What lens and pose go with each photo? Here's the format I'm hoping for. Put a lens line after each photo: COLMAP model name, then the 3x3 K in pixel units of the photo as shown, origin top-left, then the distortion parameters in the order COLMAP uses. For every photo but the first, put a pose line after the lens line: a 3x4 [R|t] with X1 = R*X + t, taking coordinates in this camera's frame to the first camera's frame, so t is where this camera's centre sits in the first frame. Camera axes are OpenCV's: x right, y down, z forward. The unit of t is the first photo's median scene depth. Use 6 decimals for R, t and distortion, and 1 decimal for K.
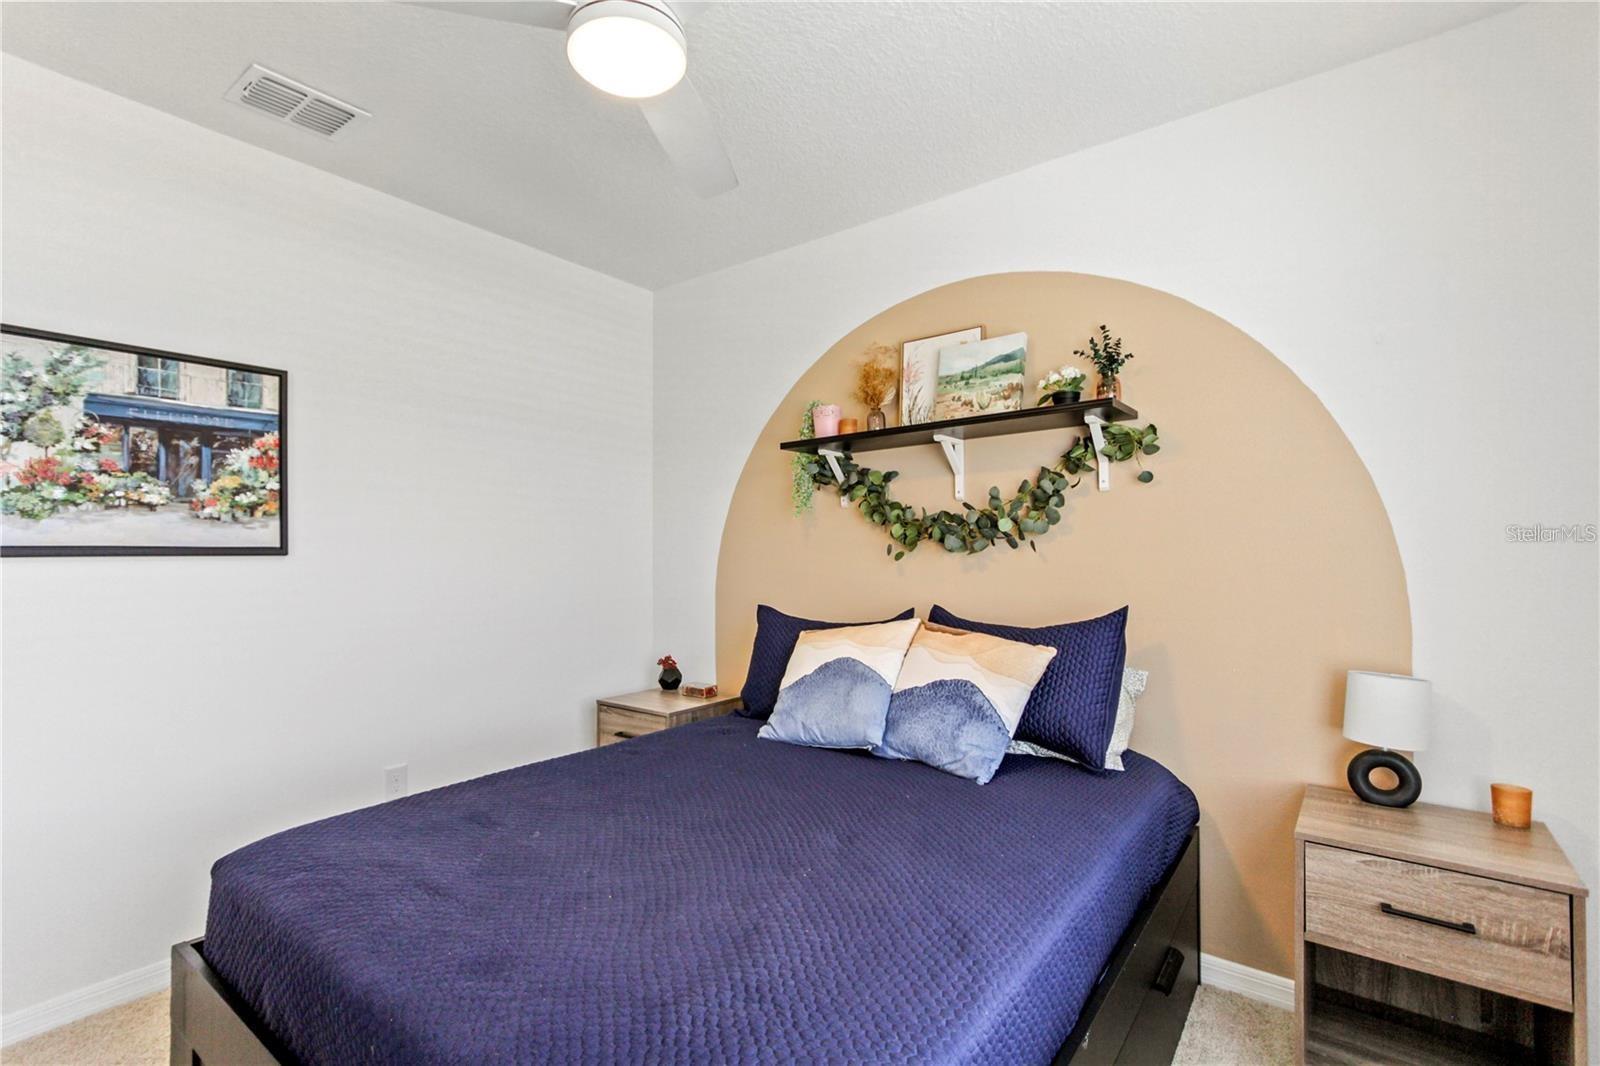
lens RADIAL K [[742.0, 0, 794.6], [0, 742.0, 548.9], [0, 0, 1]] dist [0.003130, 0.001831]
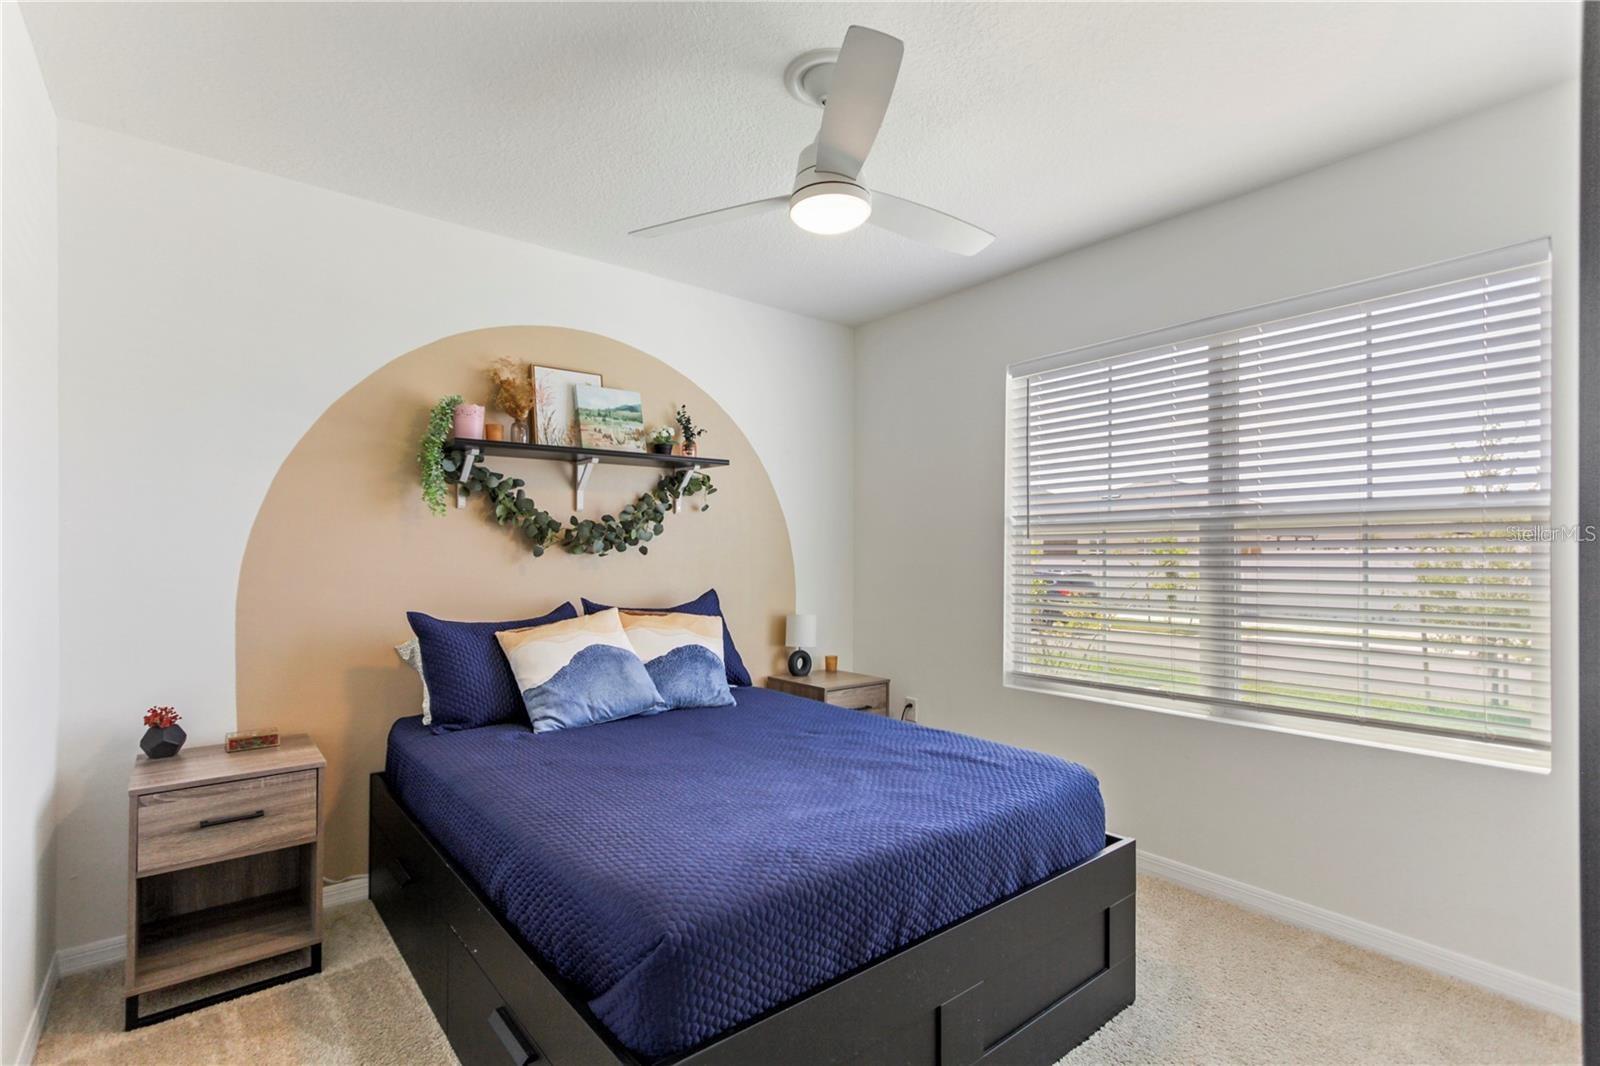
lens RADIAL K [[742.0, 0, 796.1], [0, 742.0, 539.8], [0, 0, 1]] dist [0.003130, 0.001831]
pose [[0.219593, 0.022010, 0.975343, -0.941895], [-0.015075, 0.999703, -0.019166, -0.000715], [-0.975475, -0.010495, 0.219859, 0.412041]]
